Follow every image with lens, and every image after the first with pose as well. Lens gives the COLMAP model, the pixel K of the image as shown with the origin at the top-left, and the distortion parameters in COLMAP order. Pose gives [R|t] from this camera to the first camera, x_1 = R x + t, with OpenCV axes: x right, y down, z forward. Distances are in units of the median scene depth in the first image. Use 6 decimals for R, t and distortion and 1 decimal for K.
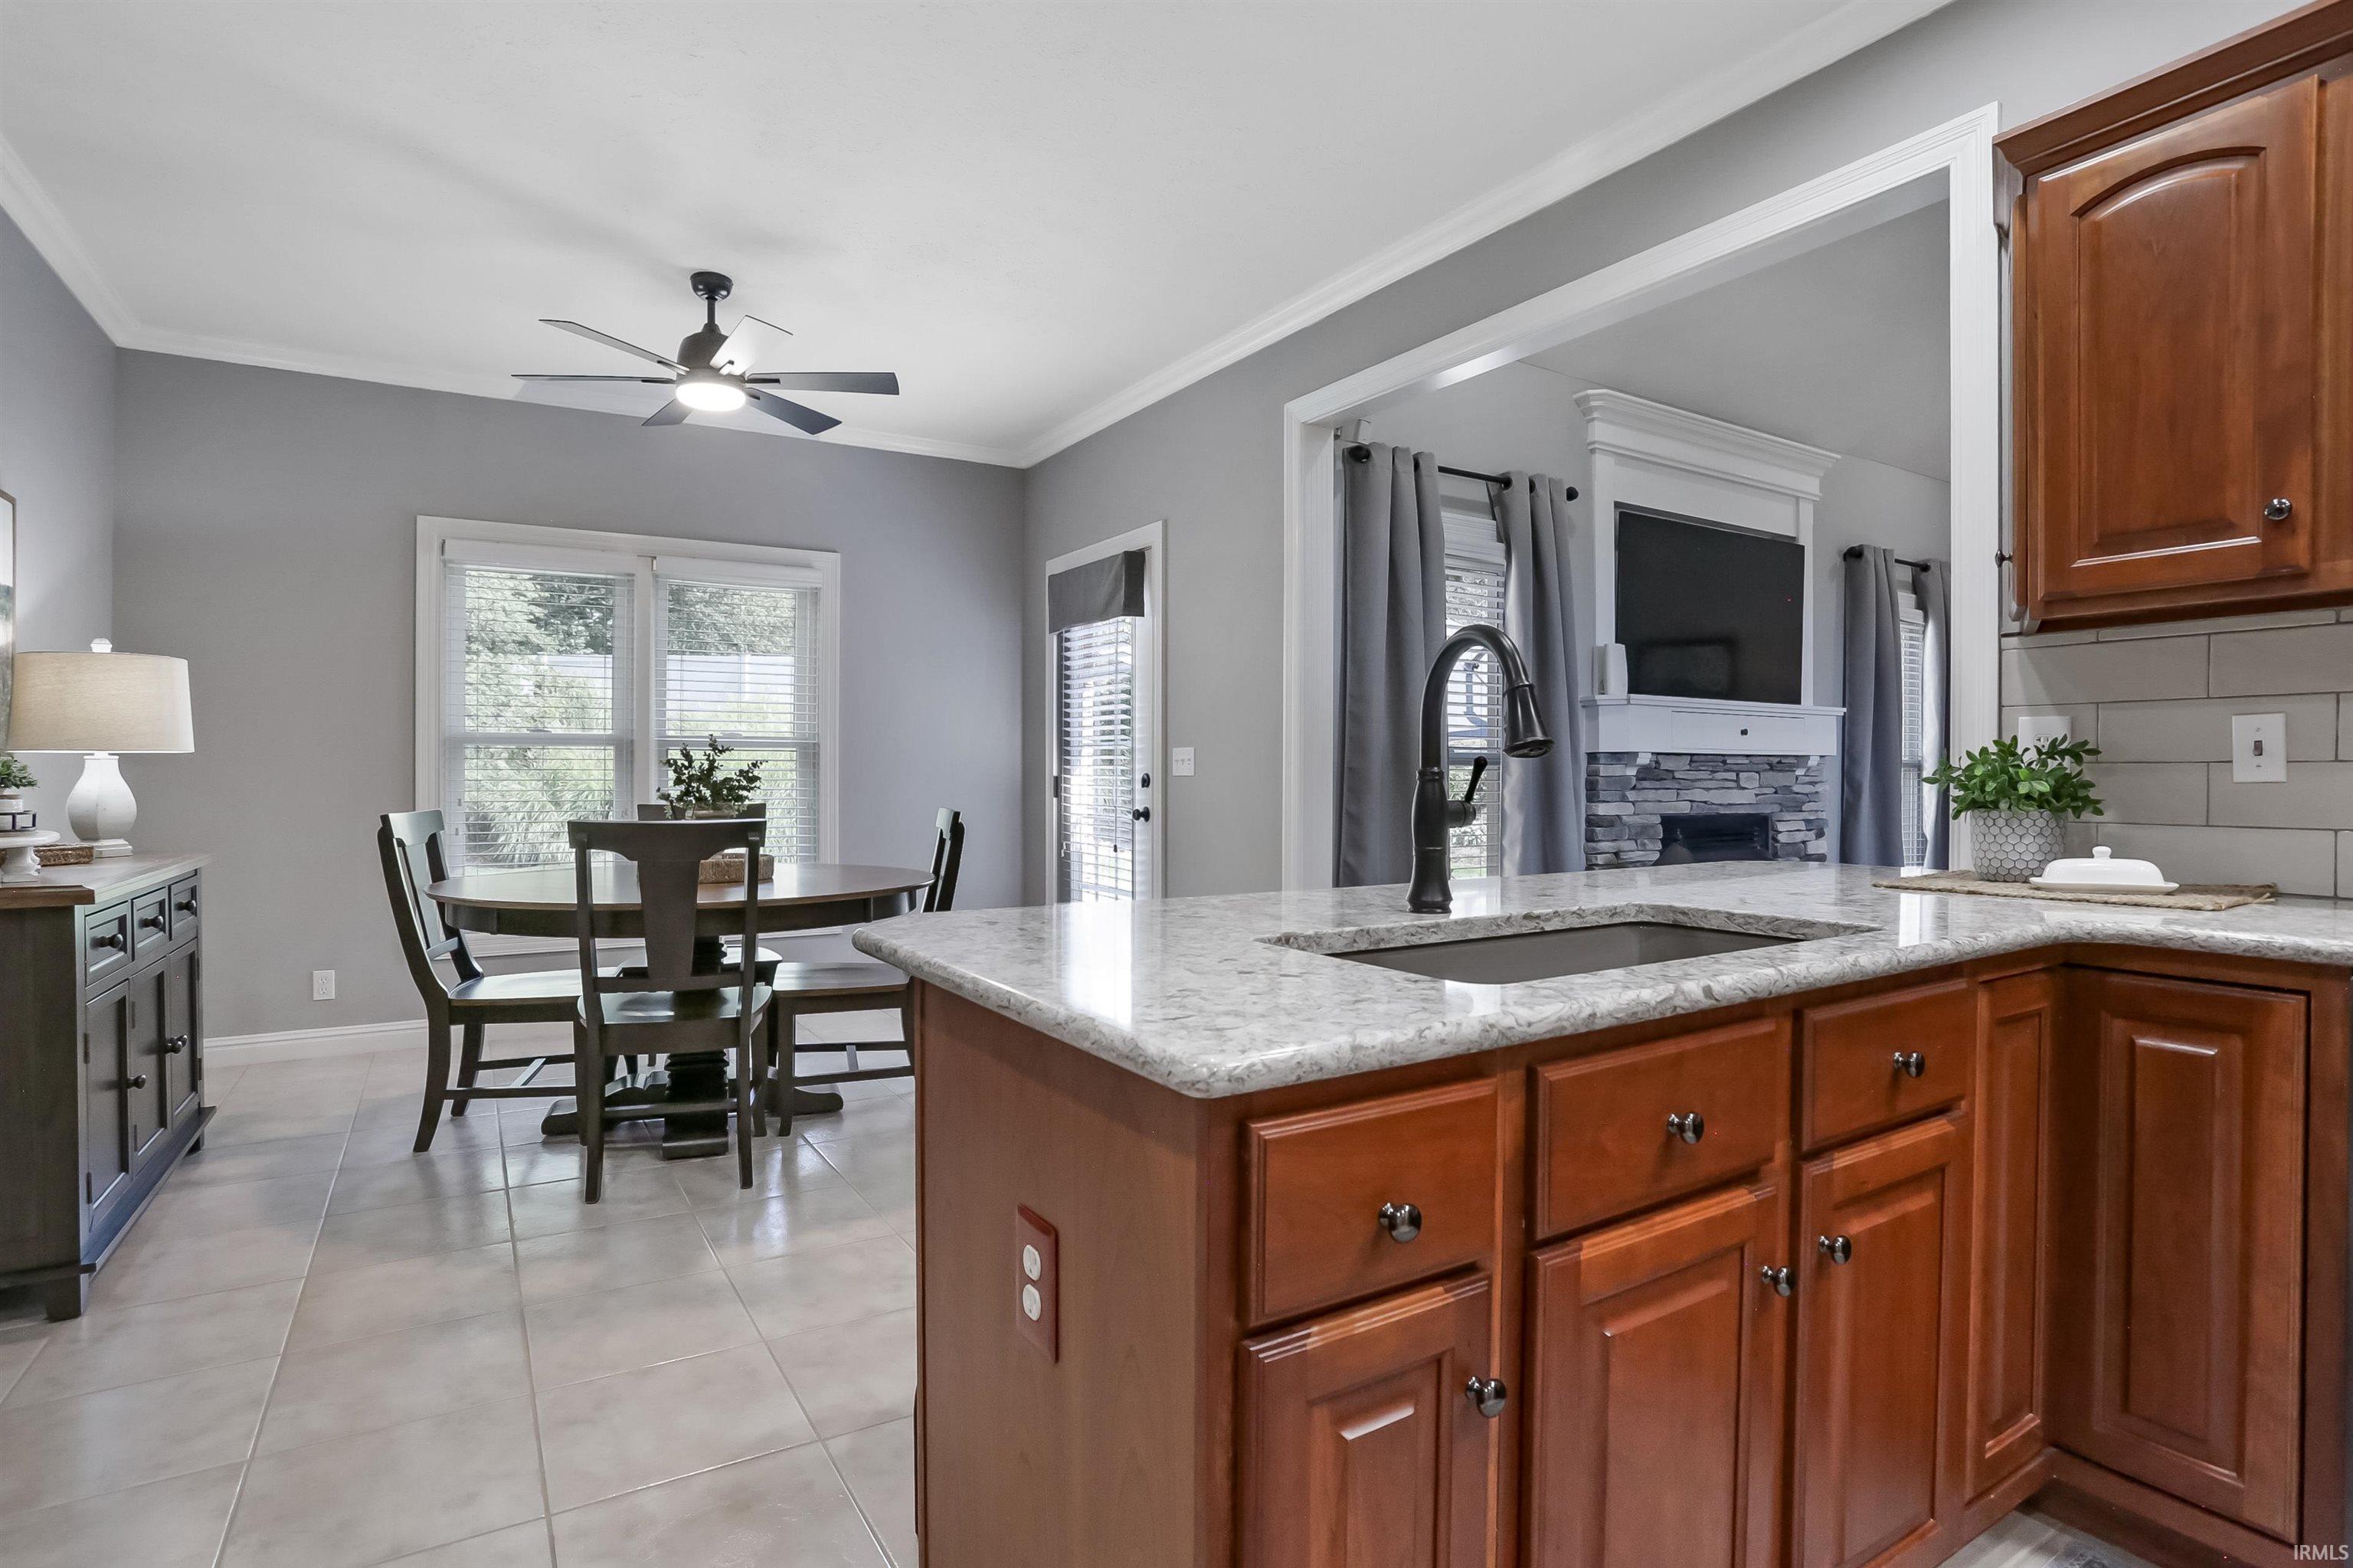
lens RADIAL K [[1190.5, 0, 1178.3], [0, 1190.5, 778.2], [0, 0, 1]] dist [-0.066562, 0.031566]
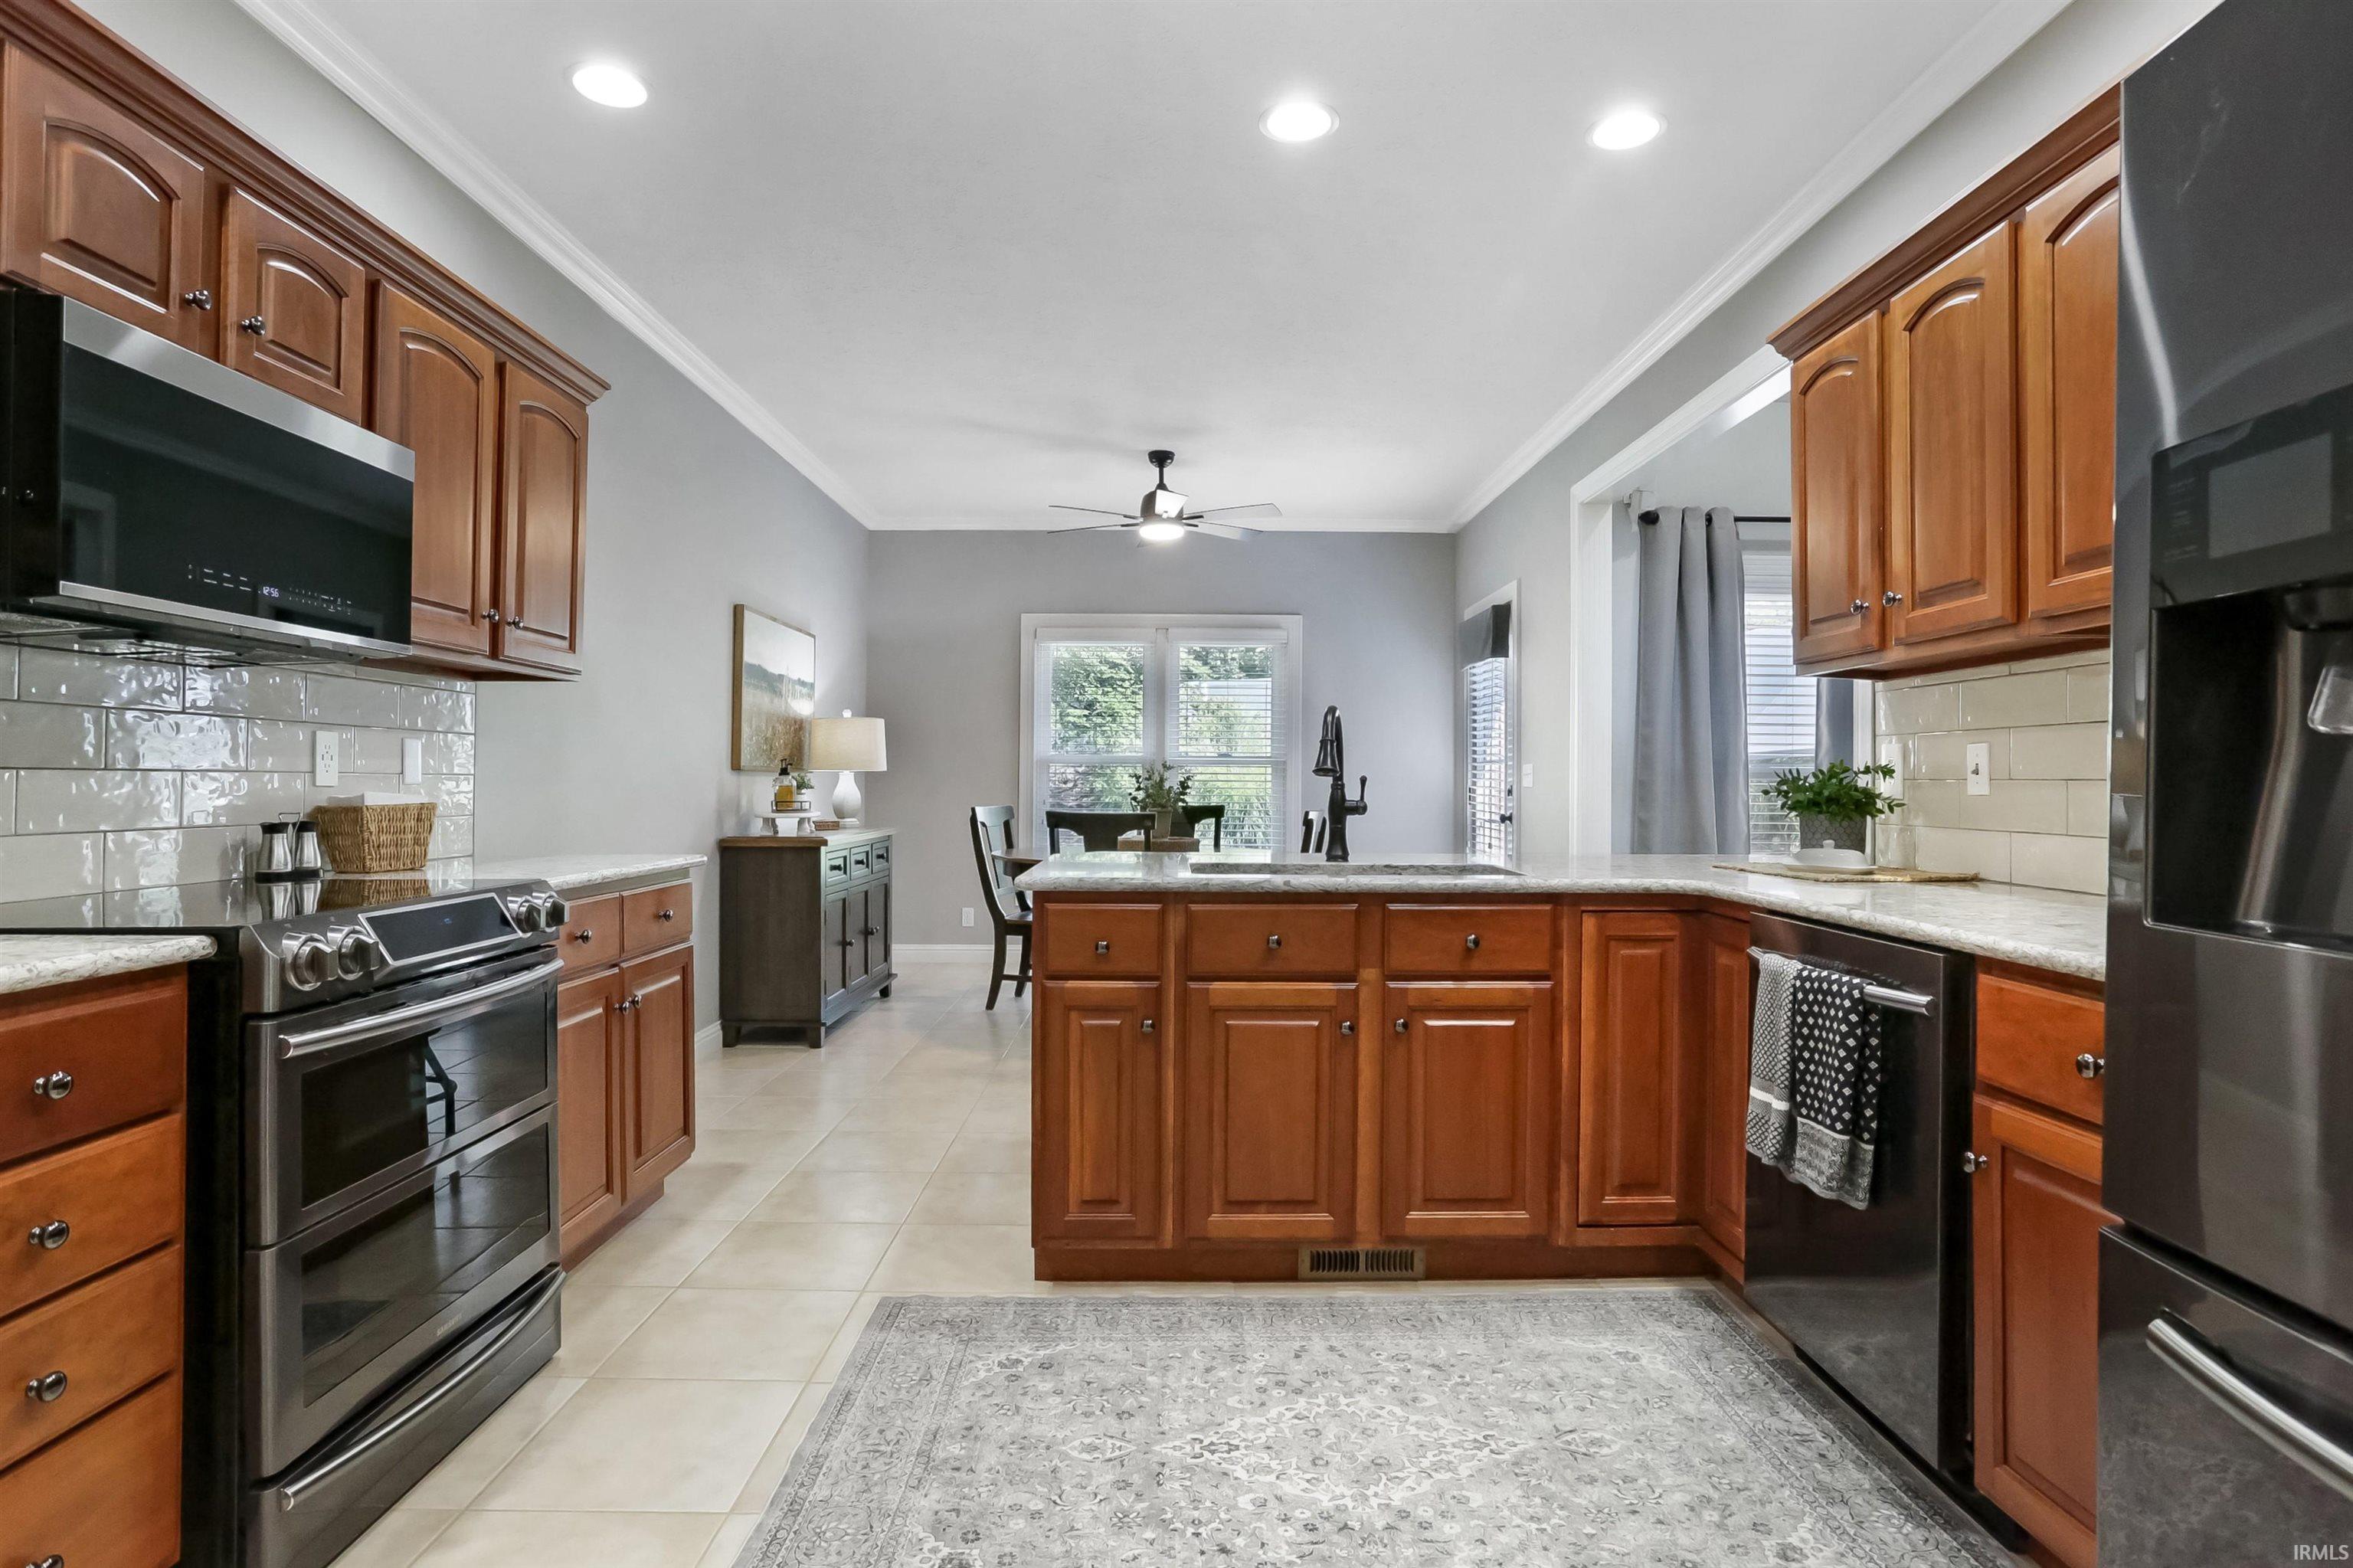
lens RADIAL K [[1190.5, 0, 1178.3], [0, 1190.5, 778.2], [0, 0, 1]] dist [-0.066562, 0.031566]
pose [[0.860189, 0.002305, -0.509970, 0.448727], [-0.007256, 0.999944, -0.007719, 0.000597], [0.509924, 0.010340, 0.860157, -0.331011]]
